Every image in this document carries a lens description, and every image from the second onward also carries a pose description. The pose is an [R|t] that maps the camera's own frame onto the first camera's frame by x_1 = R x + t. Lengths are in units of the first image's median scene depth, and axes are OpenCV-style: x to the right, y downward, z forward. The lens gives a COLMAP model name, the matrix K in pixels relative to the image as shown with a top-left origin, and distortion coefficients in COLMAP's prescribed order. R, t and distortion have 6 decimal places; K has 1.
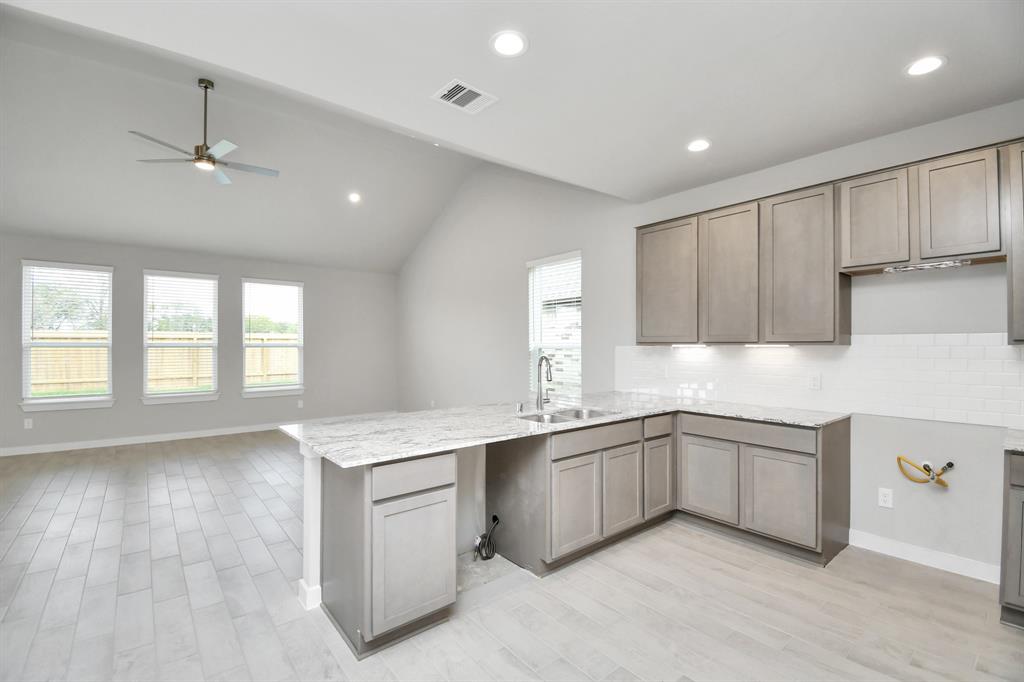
lens RADIAL K [[449.0, 0, 505.2], [0, 449.0, 343.1], [0, 0, 1]] dist [0.022720, -0.023190]
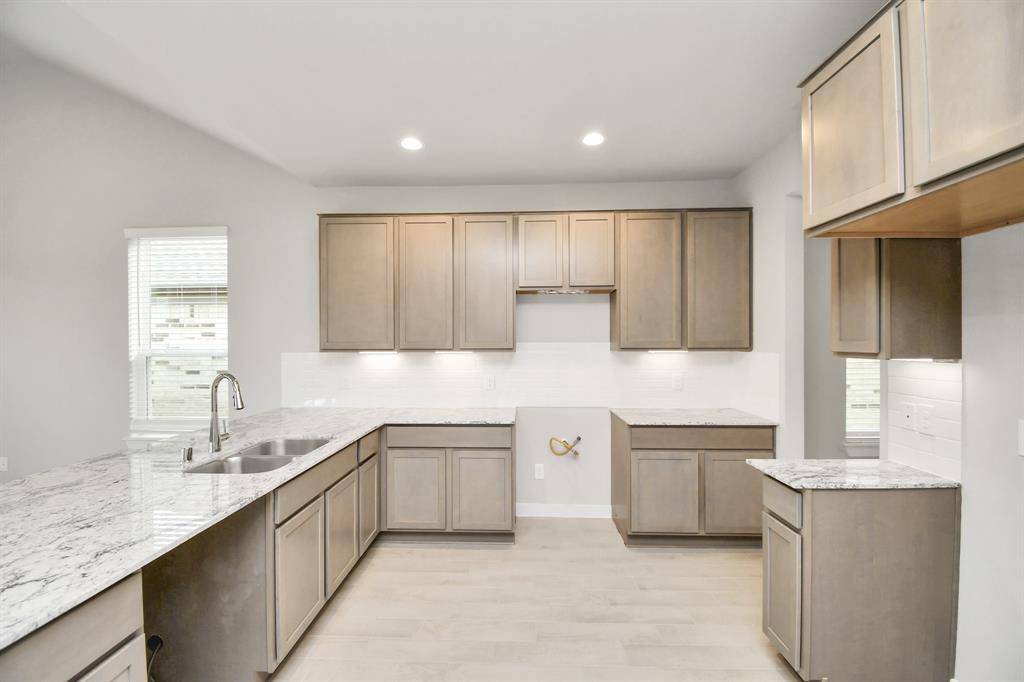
lens RADIAL K [[449.0, 0, 505.2], [0, 449.0, 343.1], [0, 0, 1]] dist [0.022720, -0.023190]
pose [[0.657063, -0.002554, 0.753831, -0.151687], [0.000567, 0.999996, 0.002894, -0.019065], [-0.753835, -0.001474, 0.657062, 0.216201]]
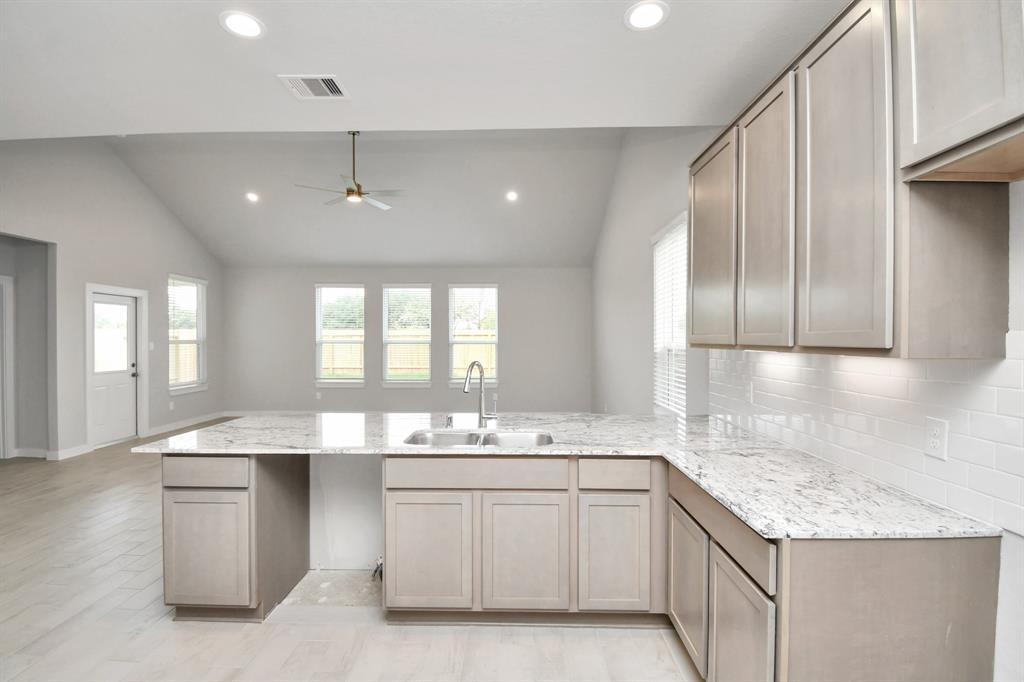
lens RADIAL K [[465.0, 0, 512.0], [0, 465.0, 341.0], [0, 0, 1]] dist [-0.000665, -0.000158]
pose [[0.768020, 0.003101, -0.640418, 0.659929], [0.000918, 0.999982, 0.005942, -0.011589], [0.640425, -0.005151, 0.768003, 0.395127]]
